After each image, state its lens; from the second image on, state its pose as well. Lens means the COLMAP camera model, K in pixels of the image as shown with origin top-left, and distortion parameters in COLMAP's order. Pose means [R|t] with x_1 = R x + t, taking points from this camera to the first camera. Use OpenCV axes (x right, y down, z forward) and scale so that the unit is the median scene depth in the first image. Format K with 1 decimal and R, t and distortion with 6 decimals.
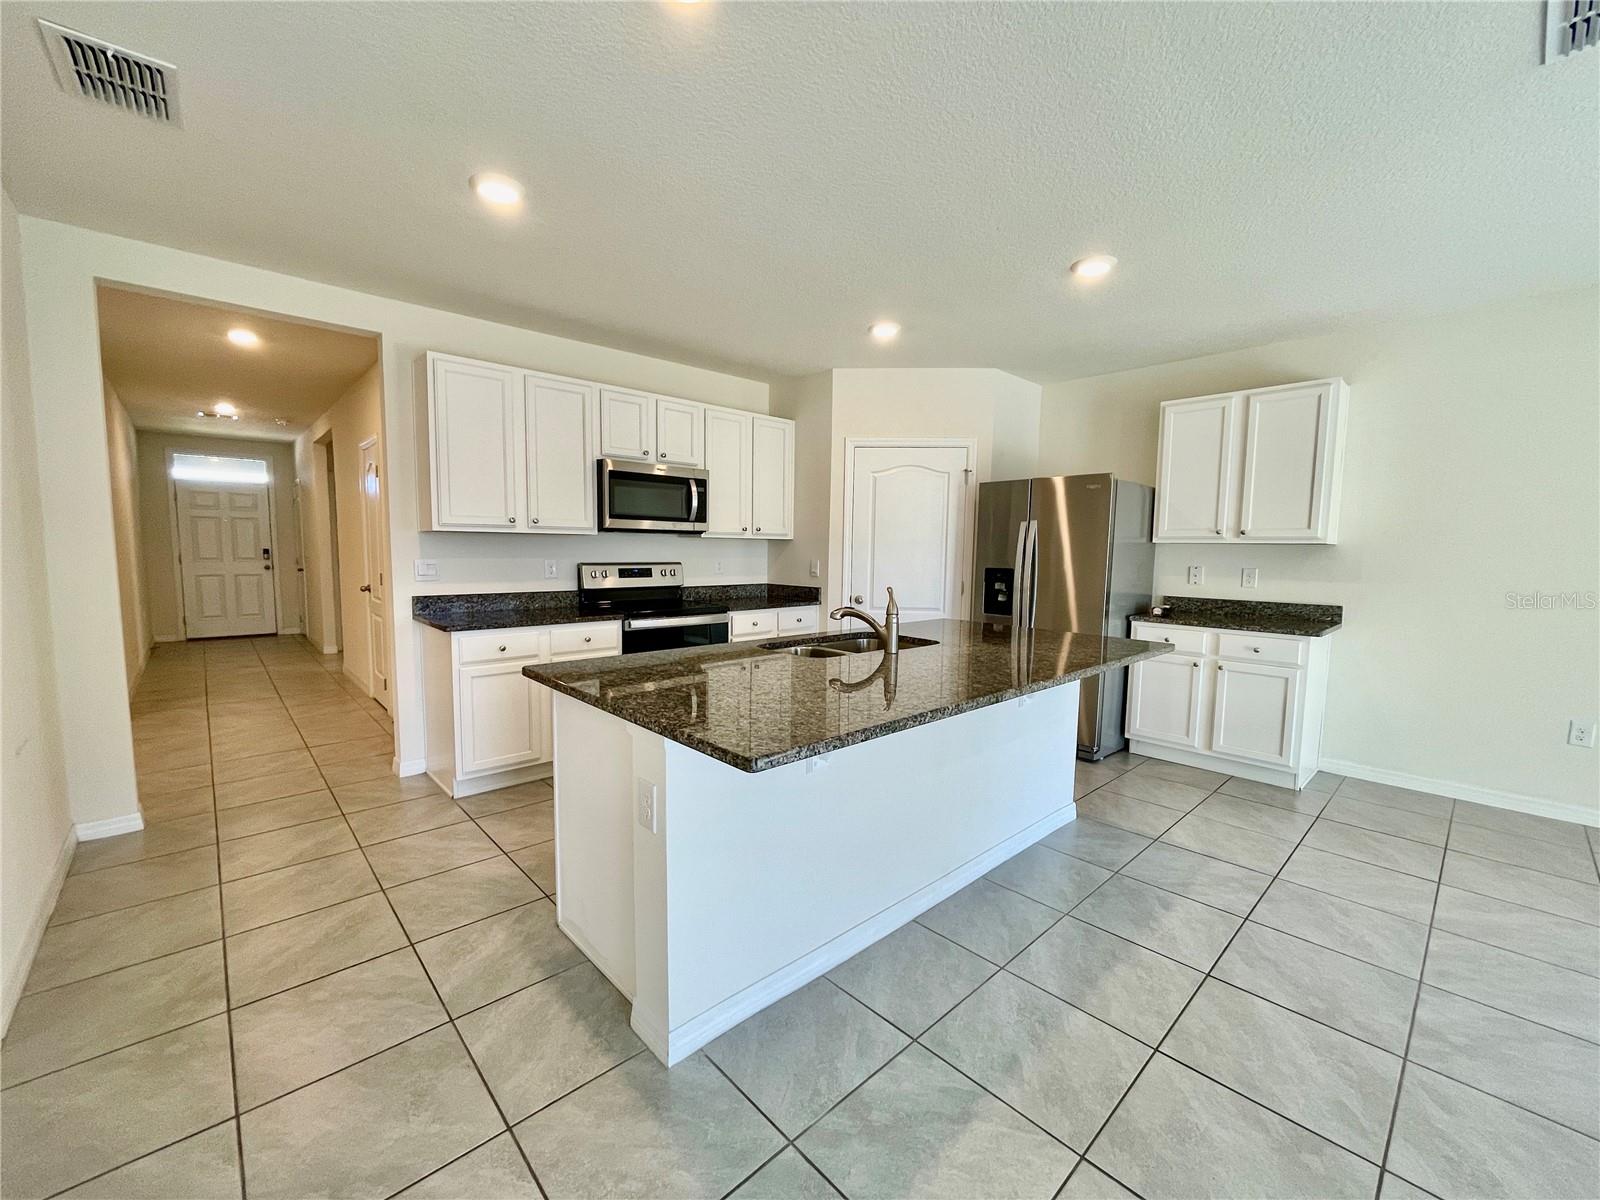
lens RADIAL K [[642.7, 0, 802.0], [0, 642.7, 601.0], [0, 0, 1]] dist [0.016194, 0.000235]
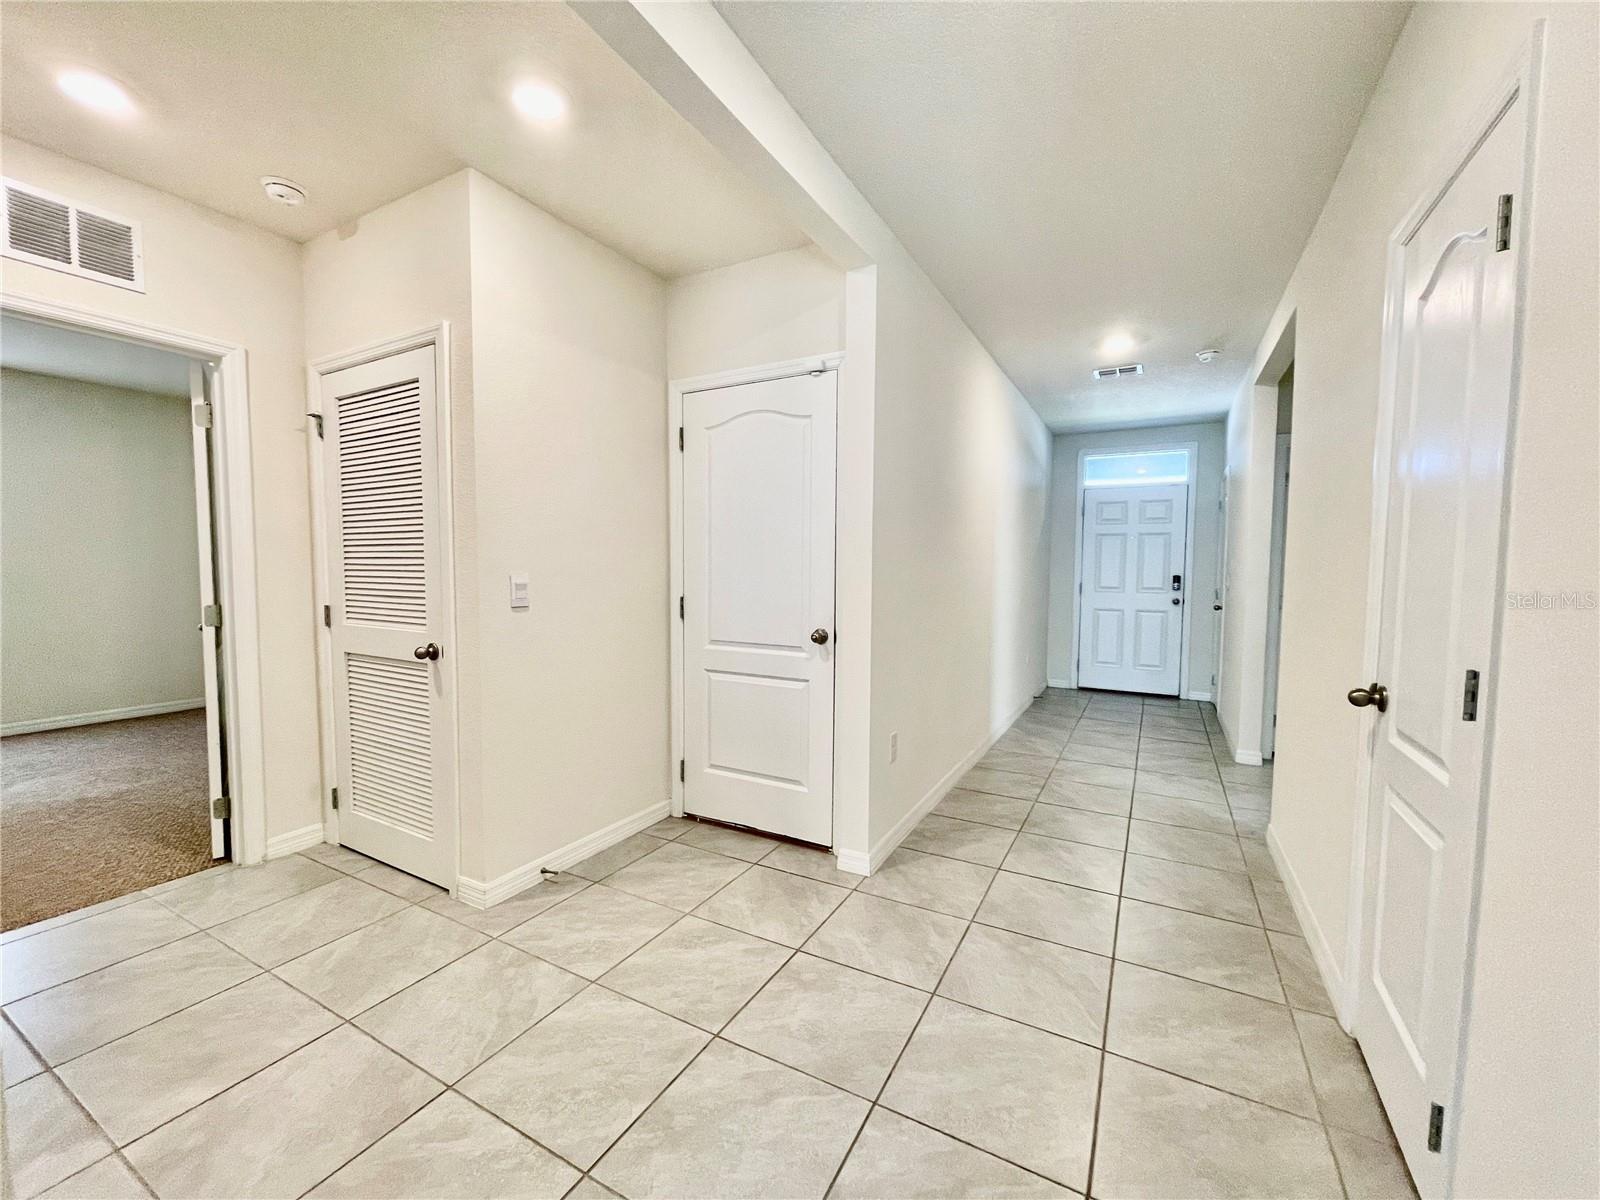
lens RADIAL K [[642.7, 0, 802.3], [0, 642.7, 600.8], [0, 0, 1]] dist [0.016194, 0.000235]
pose [[0.314090, 0.043253, -0.948408, -0.293238], [-0.084983, 0.996232, 0.017290, -0.031243], [0.945582, 0.075168, 0.316582, 0.406447]]
